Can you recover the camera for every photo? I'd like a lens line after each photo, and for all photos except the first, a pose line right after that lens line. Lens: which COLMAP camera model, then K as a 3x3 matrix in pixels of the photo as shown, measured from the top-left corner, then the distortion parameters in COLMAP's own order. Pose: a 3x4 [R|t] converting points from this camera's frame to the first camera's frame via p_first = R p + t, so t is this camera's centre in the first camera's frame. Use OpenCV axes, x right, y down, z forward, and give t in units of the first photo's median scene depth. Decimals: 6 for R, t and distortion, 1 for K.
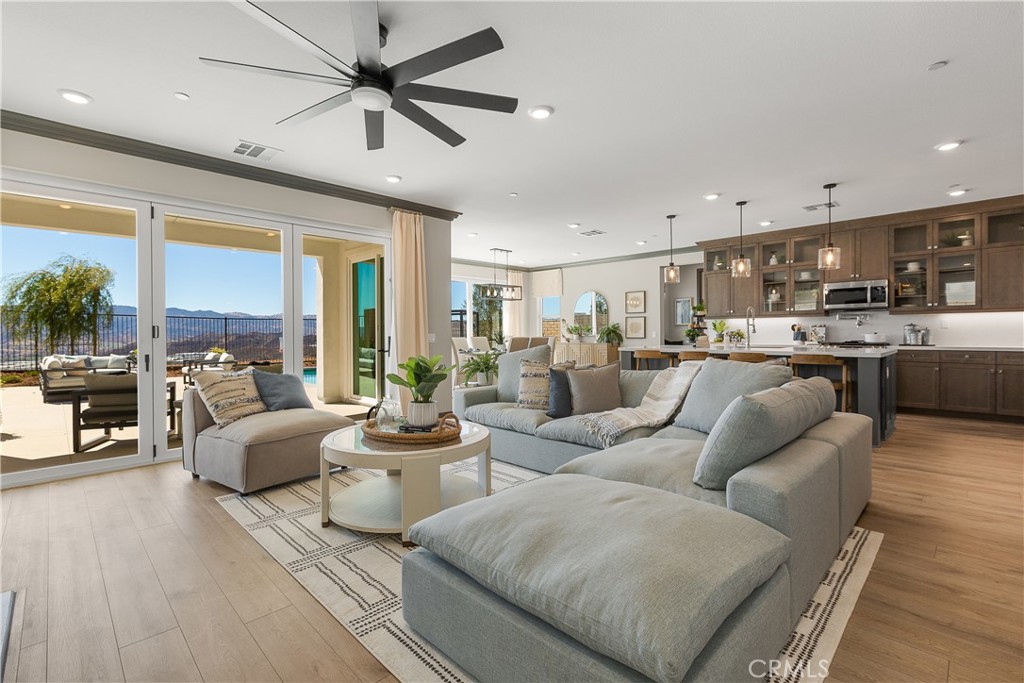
lens RADIAL K [[460.2, 0, 512.0], [0, 460.2, 341.5], [0, 0, 1]] dist [-0.002194, -0.000581]
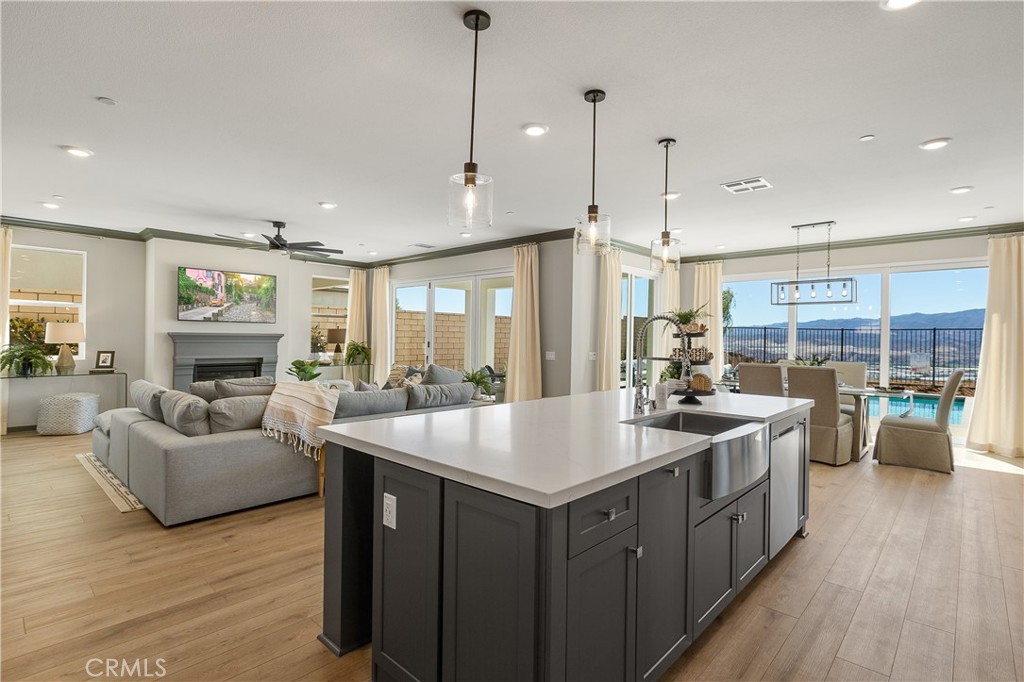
lens RADIAL K [[495.7, 0, 509.6], [0, 495.7, 343.7], [0, 0, 1]] dist [0.002264, 0.000697]
pose [[0.036471, 0.021223, -0.999109, 0.573576], [-0.033393, 0.999242, 0.020007, -0.032725], [0.998777, 0.032633, 0.037152, 0.516892]]
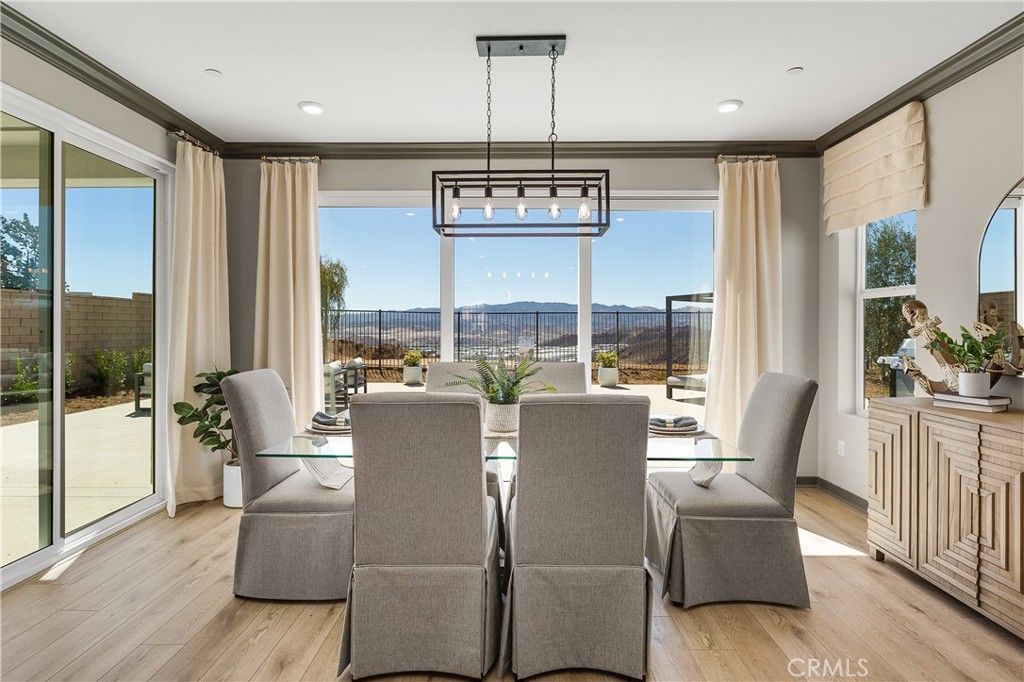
lens RADIAL K [[507.4, 0, 511.8], [0, 507.4, 327.9], [0, 0, 1]] dist [-0.000334, -0.000266]
pose [[0.703204, 0.009370, -0.710926, 0.163880], [-0.021695, 0.999730, -0.008282, -0.030276], [0.710657, 0.021247, 0.703218, 0.721071]]
